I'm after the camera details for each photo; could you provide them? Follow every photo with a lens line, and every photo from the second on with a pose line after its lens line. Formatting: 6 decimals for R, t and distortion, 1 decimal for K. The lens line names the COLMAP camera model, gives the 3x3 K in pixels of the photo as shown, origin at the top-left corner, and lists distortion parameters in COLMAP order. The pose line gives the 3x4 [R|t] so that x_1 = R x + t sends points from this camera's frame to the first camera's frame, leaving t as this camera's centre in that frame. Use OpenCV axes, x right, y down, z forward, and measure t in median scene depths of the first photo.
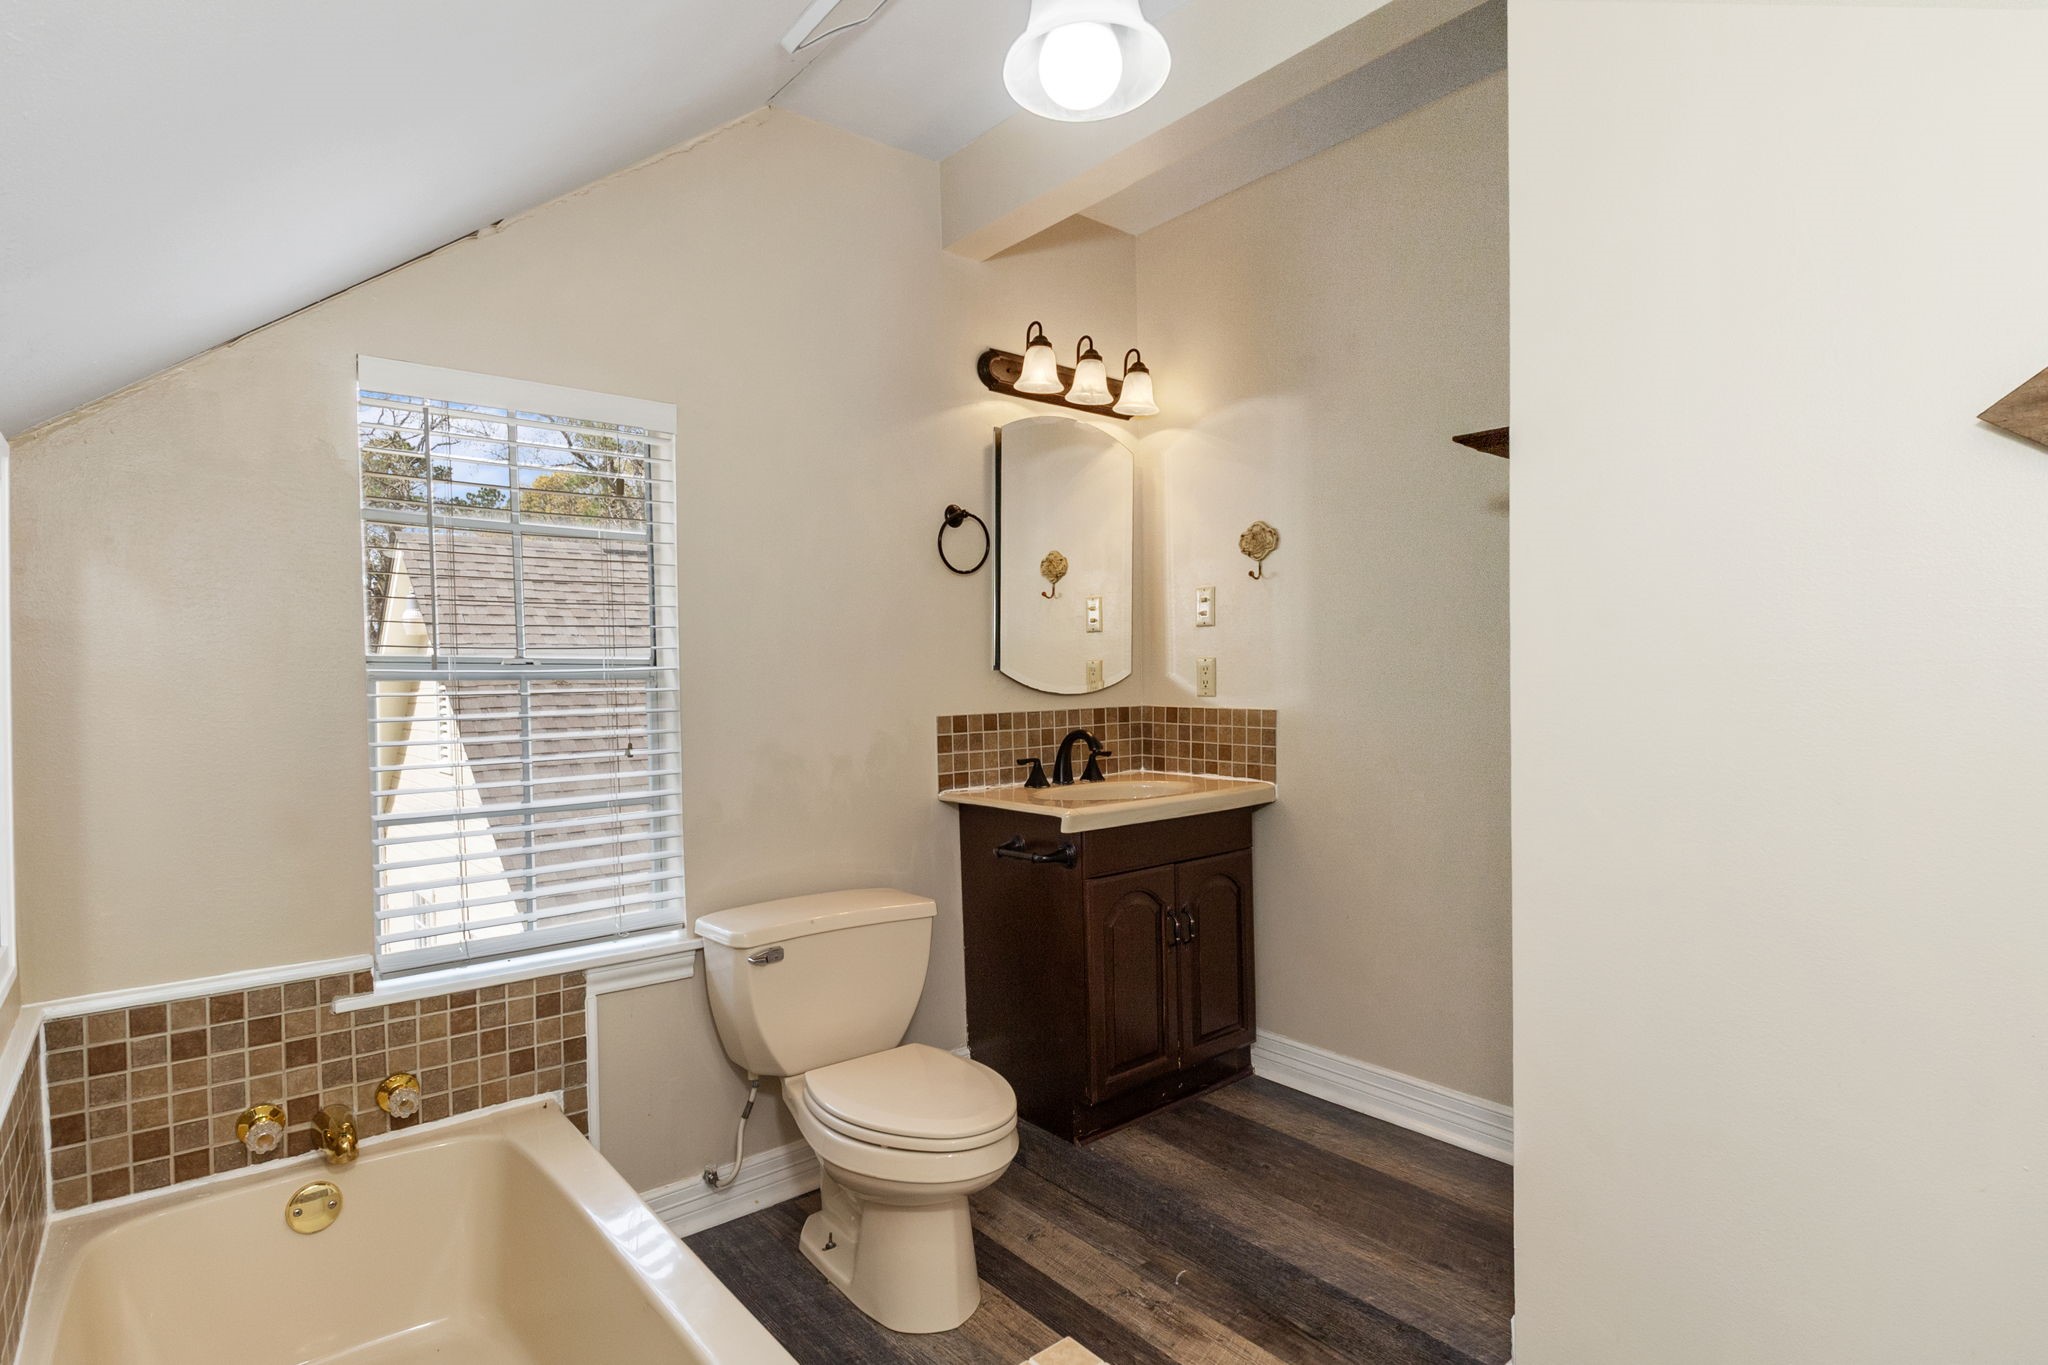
lens RADIAL K [[1031.5, 0, 1022.5], [0, 1031.5, 700.6], [0, 0, 1]] dist [-0.000688, -0.000715]
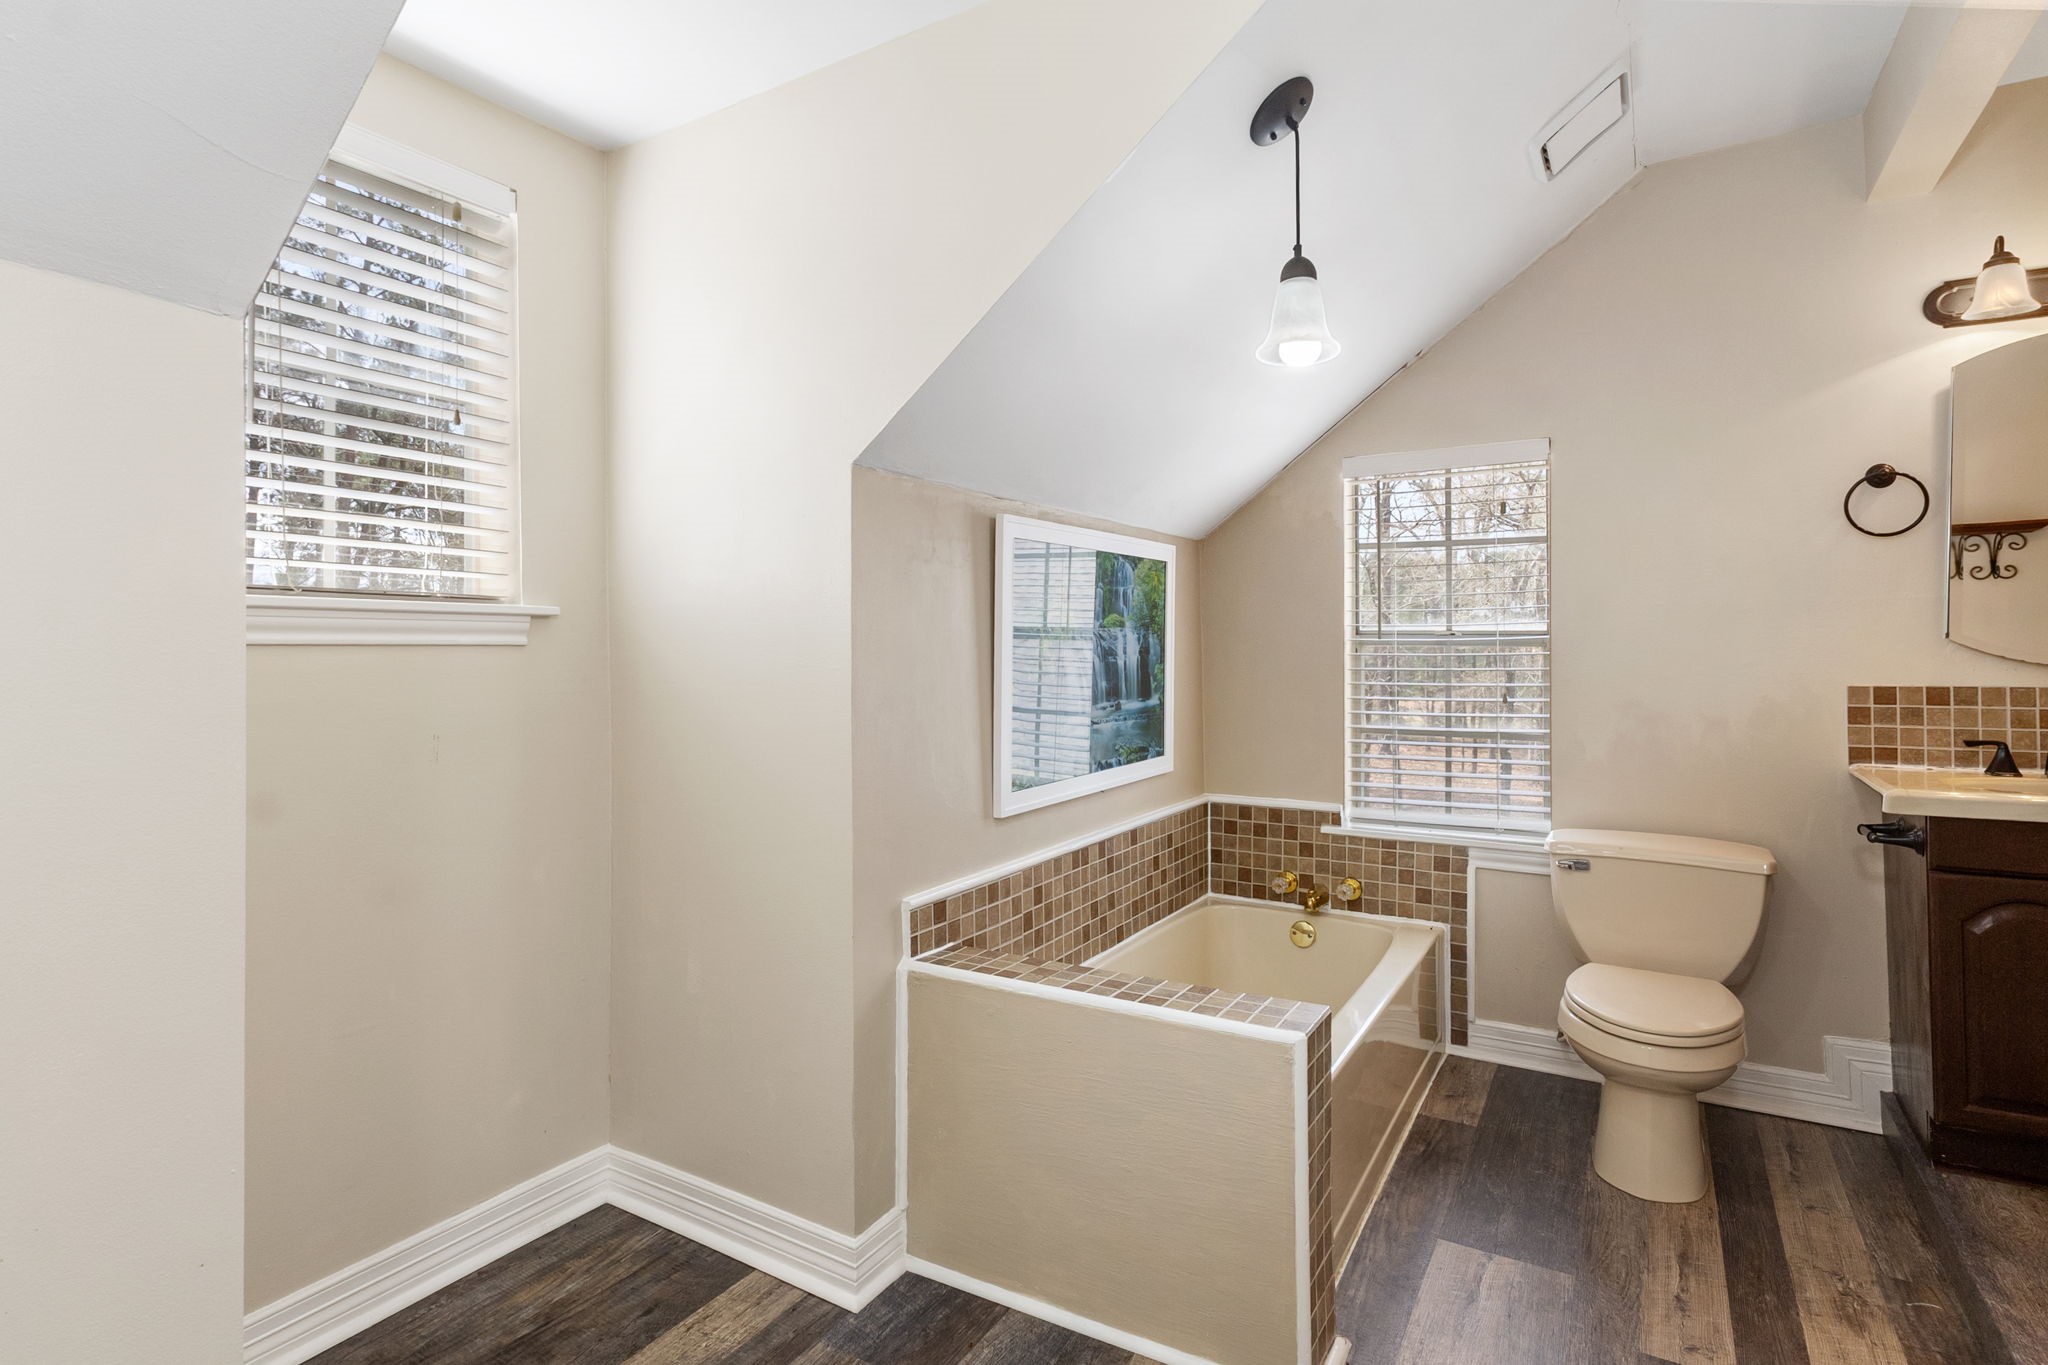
lens RADIAL K [[1033.0, 0, 1026.0], [0, 1033.0, 653.4], [0, 0, 1]] dist [-0.000674, -0.000433]
pose [[0.330728, 0.016883, -0.943575, 0.722198], [-0.024537, 0.999656, 0.009286, -0.006696], [0.943407, 0.020082, 0.331028, -0.060989]]
